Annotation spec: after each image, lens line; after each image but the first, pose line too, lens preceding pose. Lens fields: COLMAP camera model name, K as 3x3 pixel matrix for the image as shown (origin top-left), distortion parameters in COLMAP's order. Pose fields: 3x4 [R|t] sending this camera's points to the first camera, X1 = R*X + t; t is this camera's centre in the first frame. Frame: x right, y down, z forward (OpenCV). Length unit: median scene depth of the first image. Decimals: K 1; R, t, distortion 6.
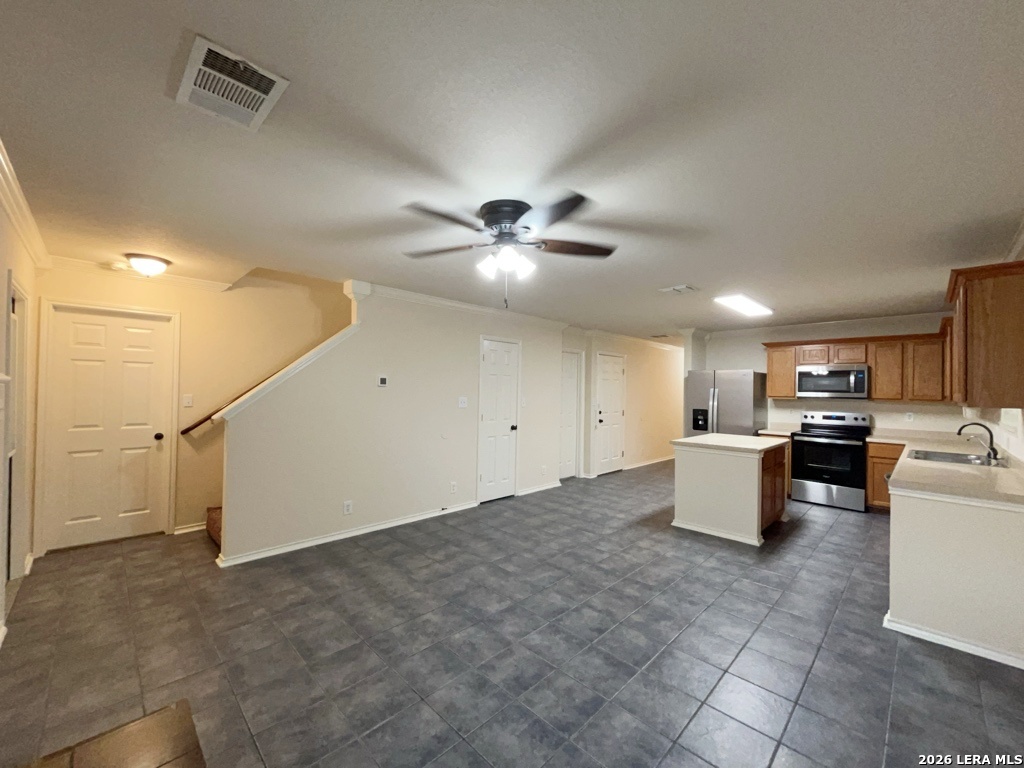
lens RADIAL K [[414.9, 0, 517.7], [0, 414.9, 386.5], [0, 0, 1]] dist [-0.000618, -0.000207]
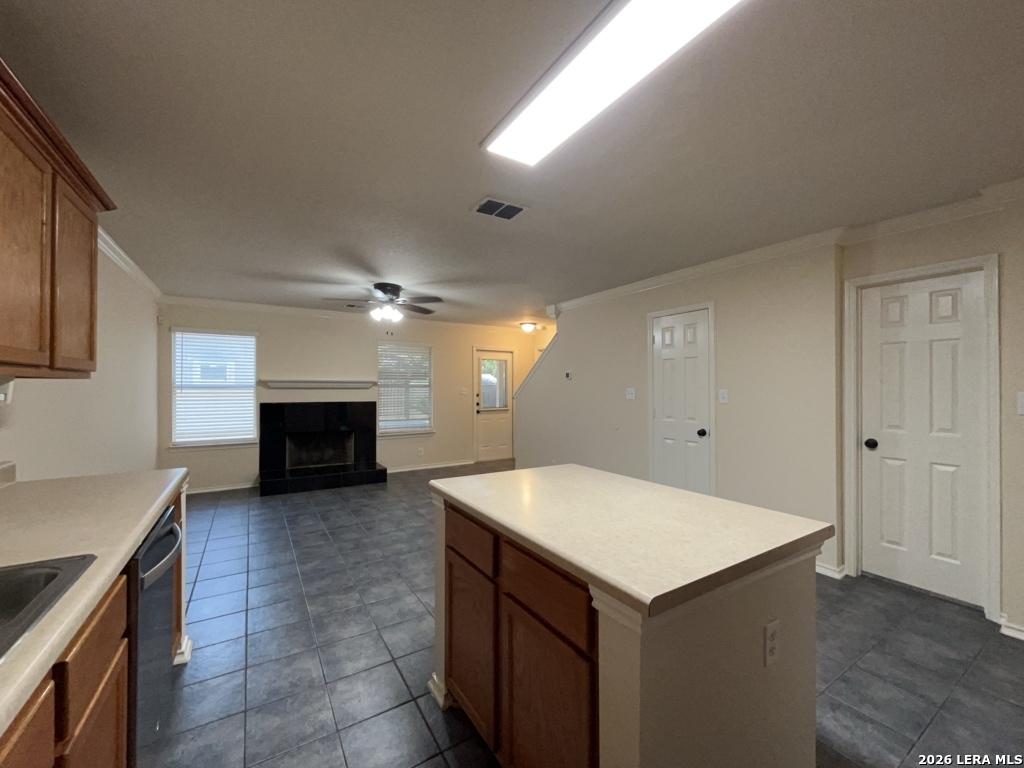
lens RADIAL K [[414.9, 0, 517.7], [0, 414.9, 386.5], [0, 0, 1]] dist [-0.000618, -0.000207]
pose [[-0.224931, -0.020847, -0.974152, 1.383886], [0.007901, 0.999699, -0.023219, 0.069704], [0.974343, -0.012920, -0.224699, 1.625866]]
